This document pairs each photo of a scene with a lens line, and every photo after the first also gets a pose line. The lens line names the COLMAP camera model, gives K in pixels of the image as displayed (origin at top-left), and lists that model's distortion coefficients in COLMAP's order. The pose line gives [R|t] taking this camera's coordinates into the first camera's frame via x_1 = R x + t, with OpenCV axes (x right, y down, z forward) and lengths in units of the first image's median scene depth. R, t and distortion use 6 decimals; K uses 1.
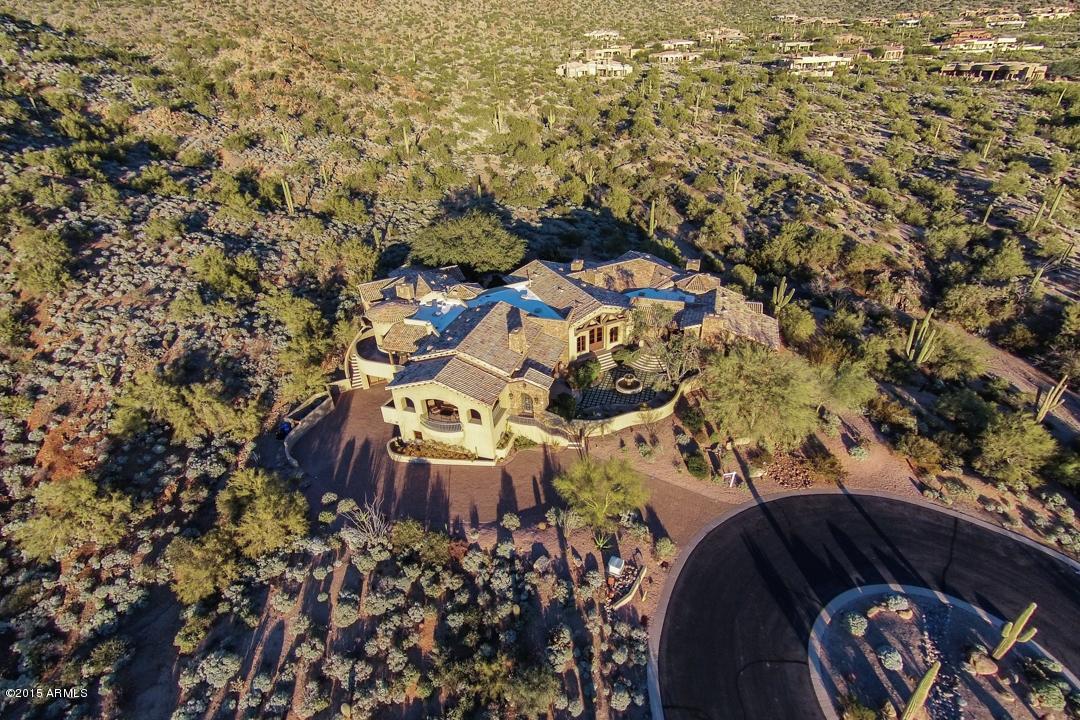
lens RADIAL K [[535.0, 0, 542.4], [0, 535.0, 366.4], [0, 0, 1]] dist [-0.053225, 0.031794]
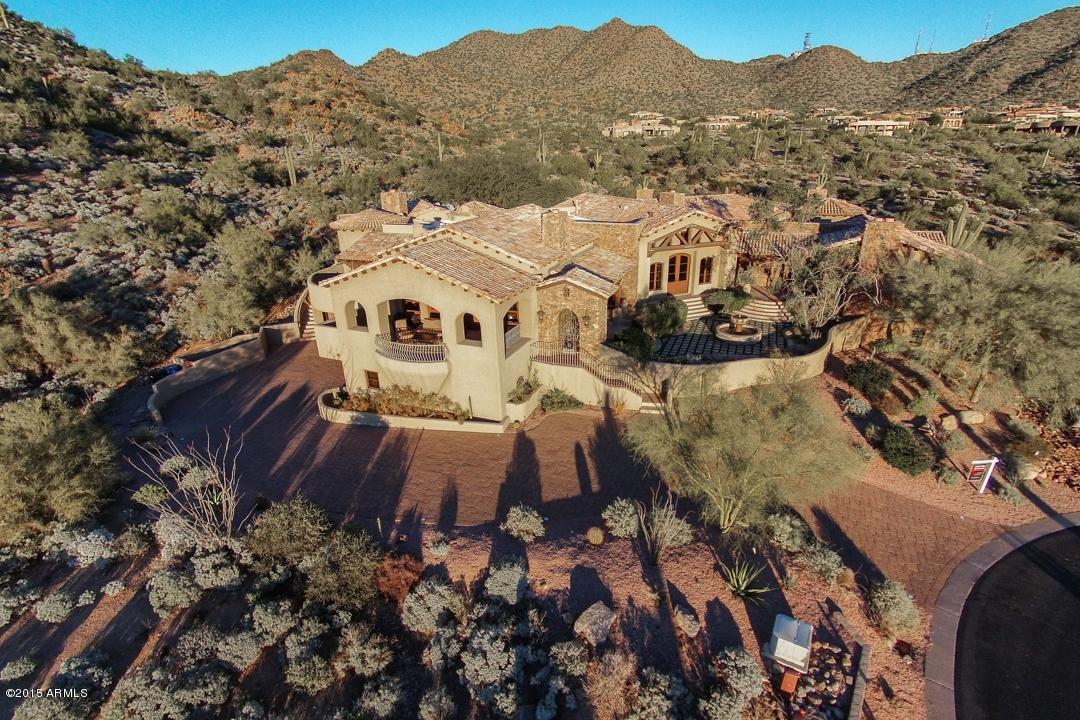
lens RADIAL K [[530.4, 0, 544.4], [0, 530.4, 372.5], [0, 0, 1]] dist [-0.052761, 0.026825]
pose [[0.997174, 0.044595, -0.060459, -0.017247], [-0.052577, 0.989089, -0.137619, 0.179776], [0.053662, 0.140409, 0.988638, 0.434597]]
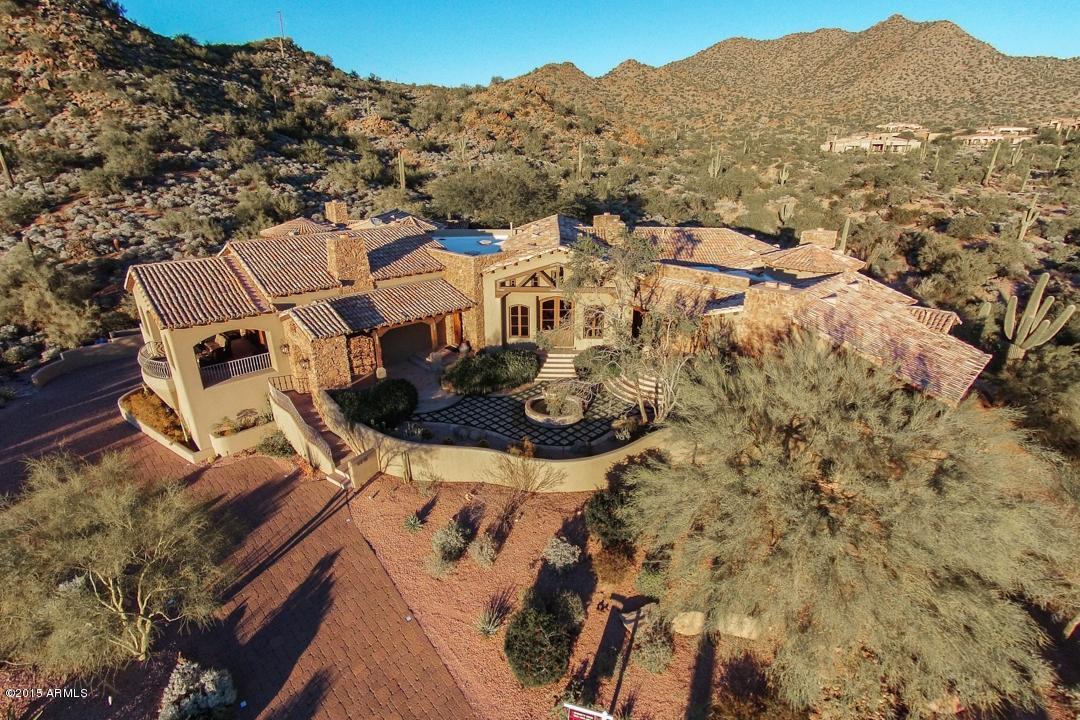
lens RADIAL K [[535.0, 0, 542.4], [0, 535.0, 366.4], [0, 0, 1]] dist [-0.053225, 0.031794]
pose [[0.882895, 0.208533, -0.420727, 0.357035], [-0.274458, 0.956171, -0.102024, 0.053104], [0.381012, 0.205549, 0.901432, 0.602818]]
